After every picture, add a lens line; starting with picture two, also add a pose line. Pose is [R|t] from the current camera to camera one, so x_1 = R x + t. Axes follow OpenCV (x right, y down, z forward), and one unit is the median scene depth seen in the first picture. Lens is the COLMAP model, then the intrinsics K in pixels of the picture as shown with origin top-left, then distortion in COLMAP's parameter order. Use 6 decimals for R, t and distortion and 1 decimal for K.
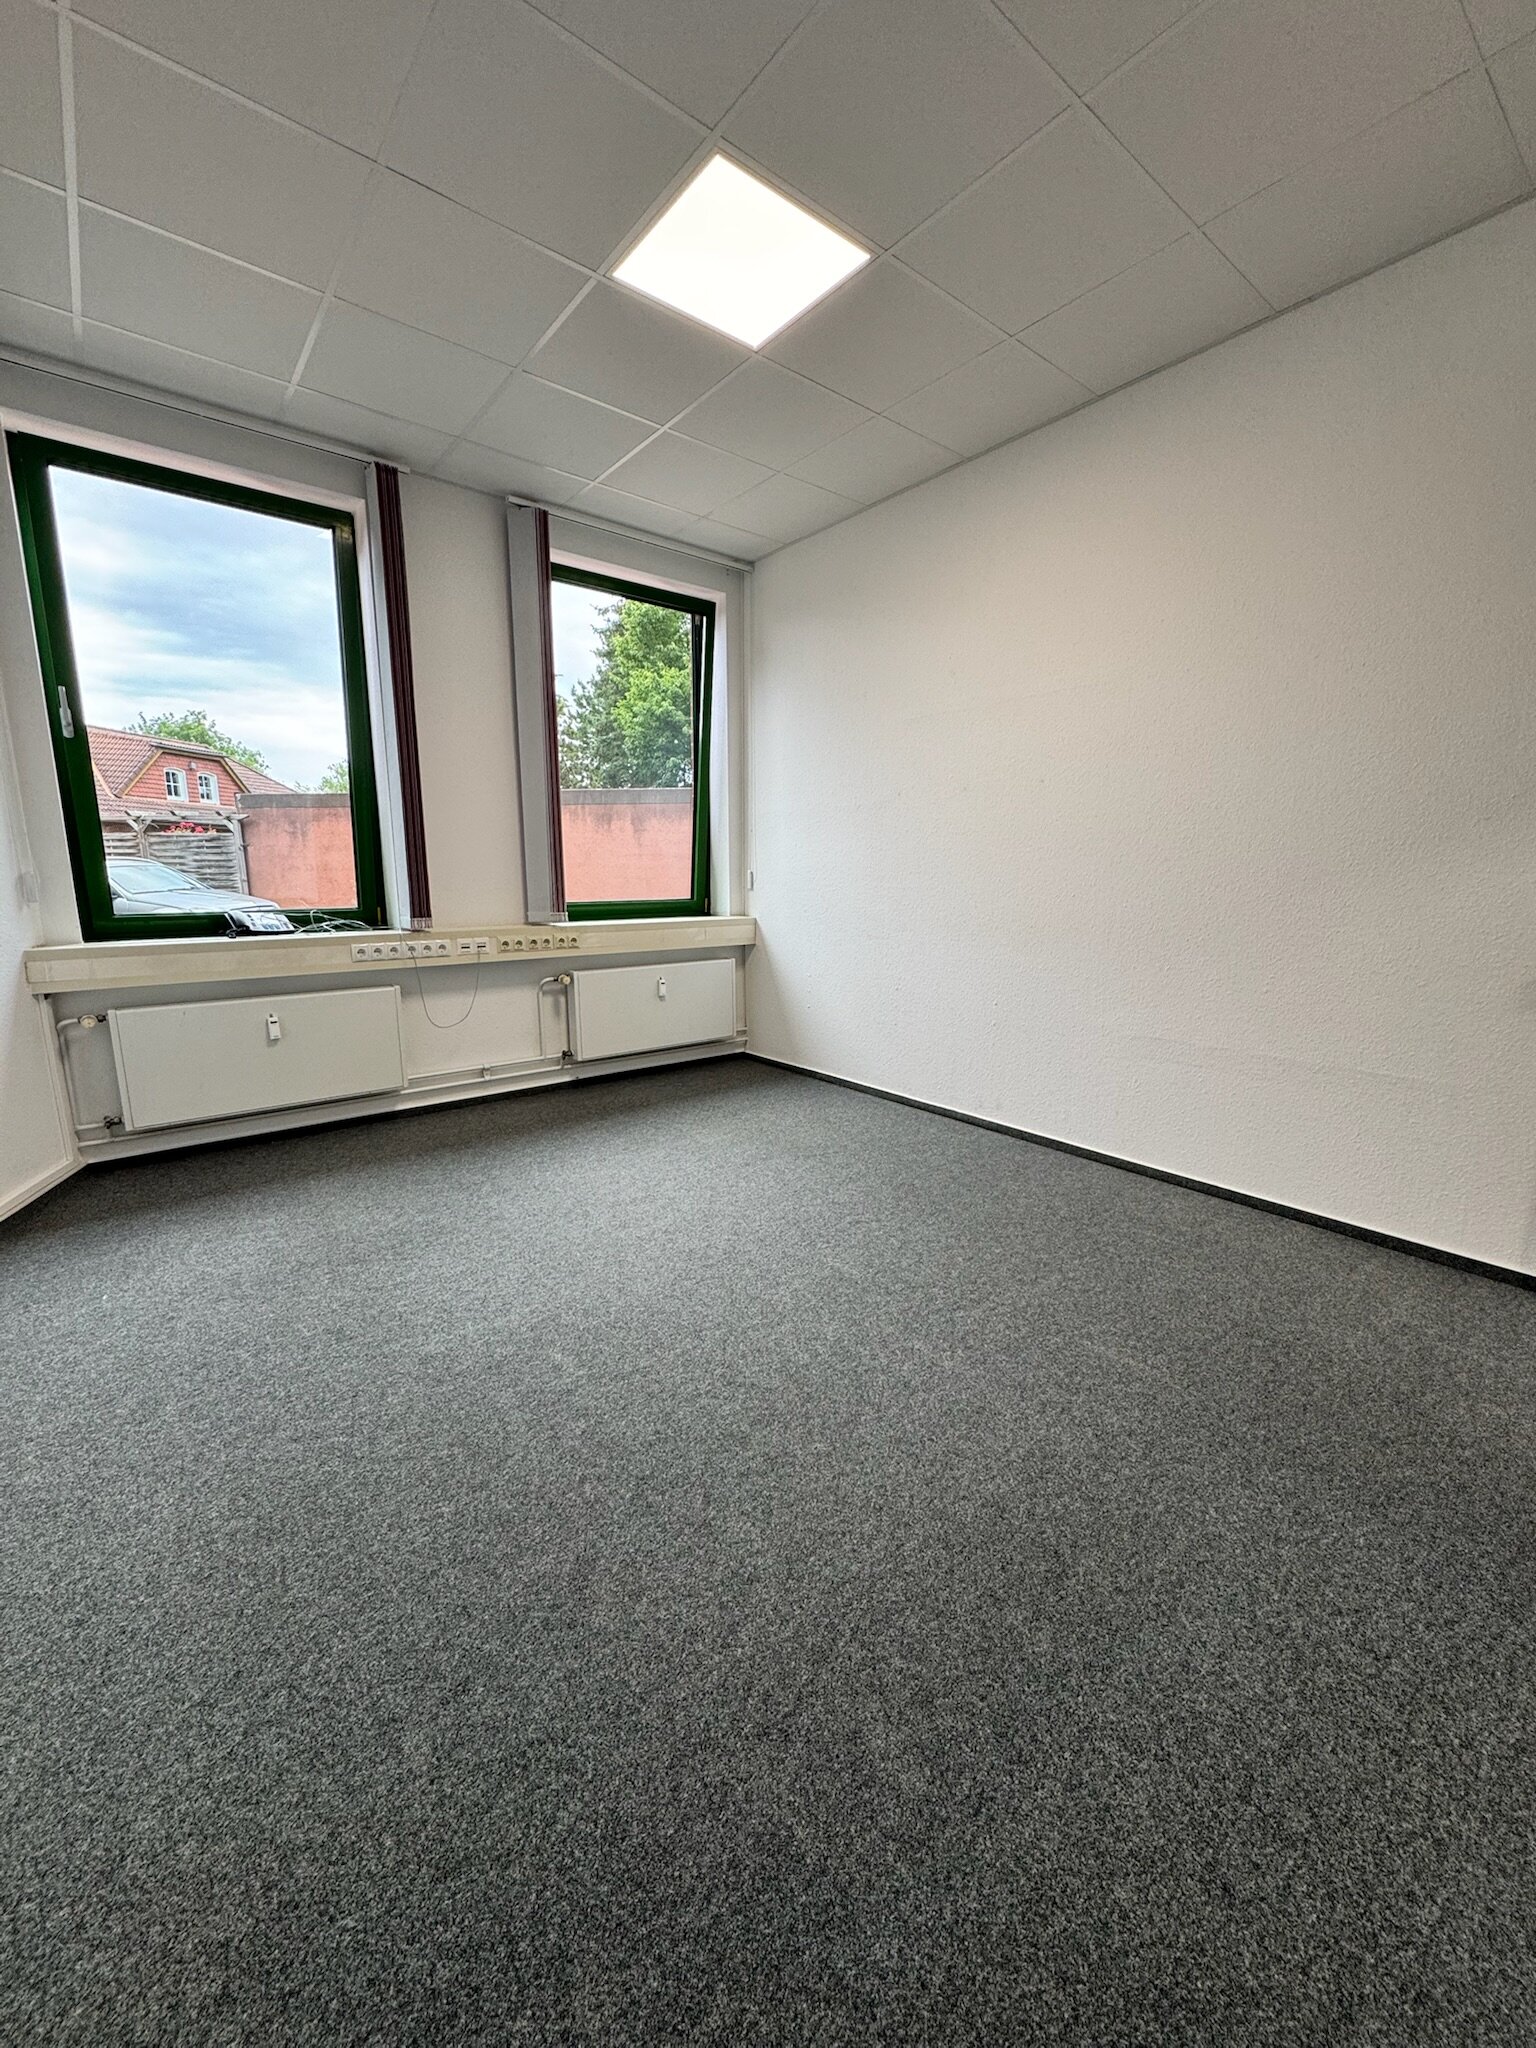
lens RADIAL K [[810.4, 0, 768.0], [0, 810.4, 1024.0], [0, 0, 1]] dist [0.000180, 0.000039]
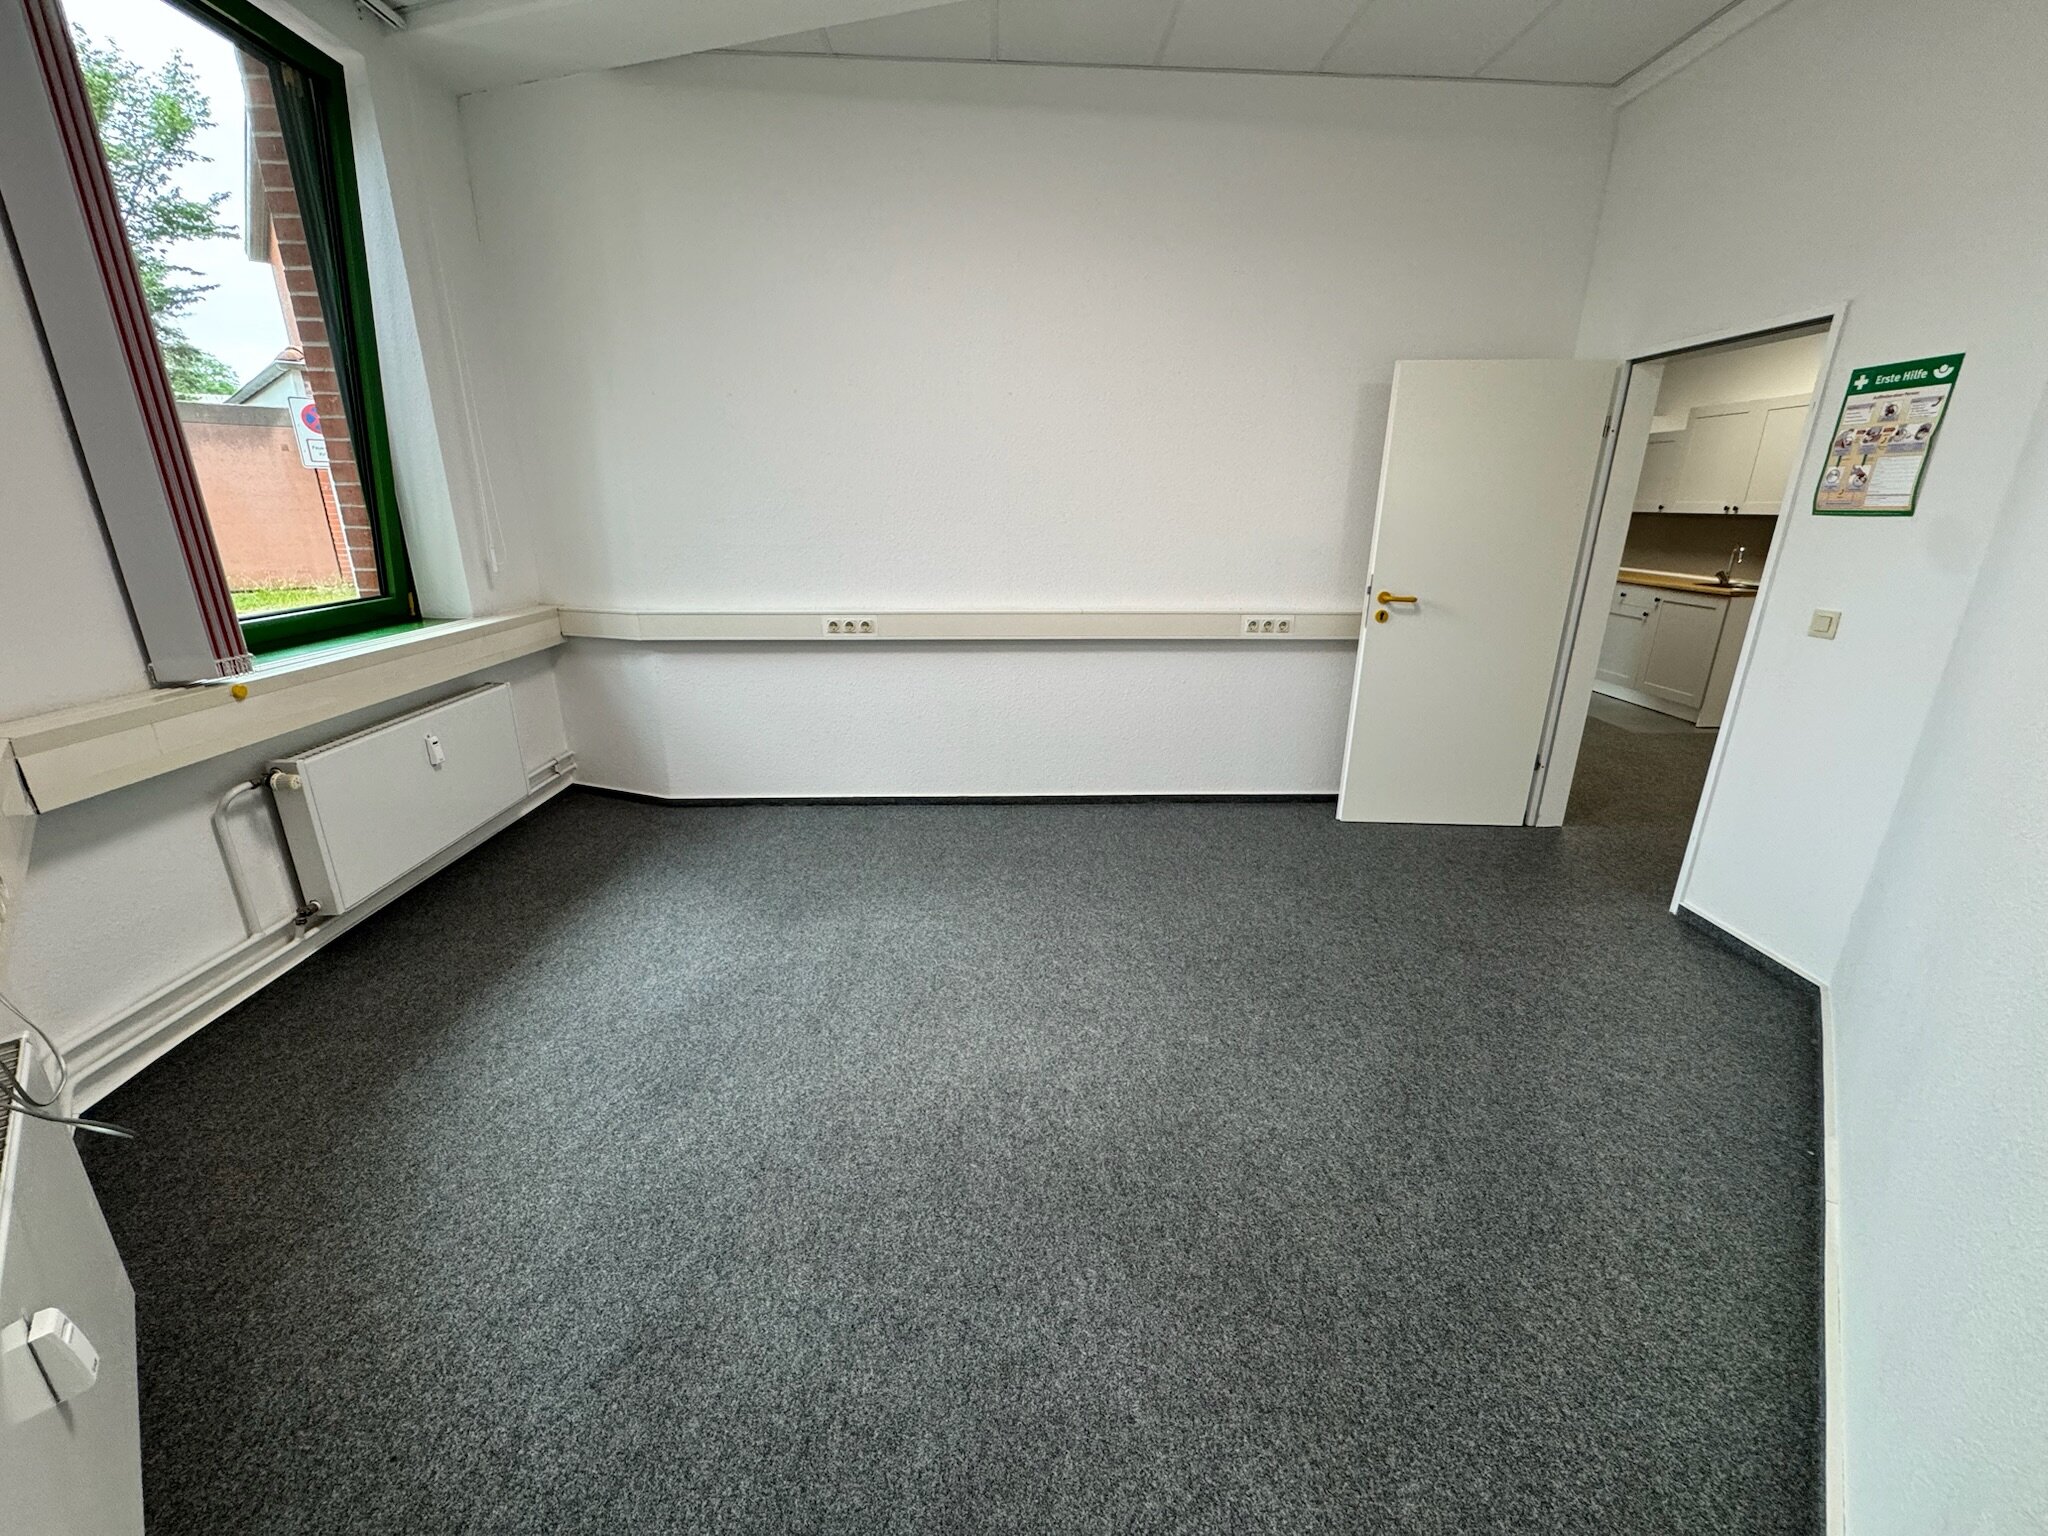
lens RADIAL K [[810.4, 0, 1019.1], [0, 810.4, 761.3], [0, 0, 1]] dist [0.000180, 0.000039]
pose [[0.577616, -0.254767, 0.775534, -0.369171], [0.162537, 0.966922, 0.196581, -0.089221], [-0.799963, 0.012505, 0.599919, 0.301630]]
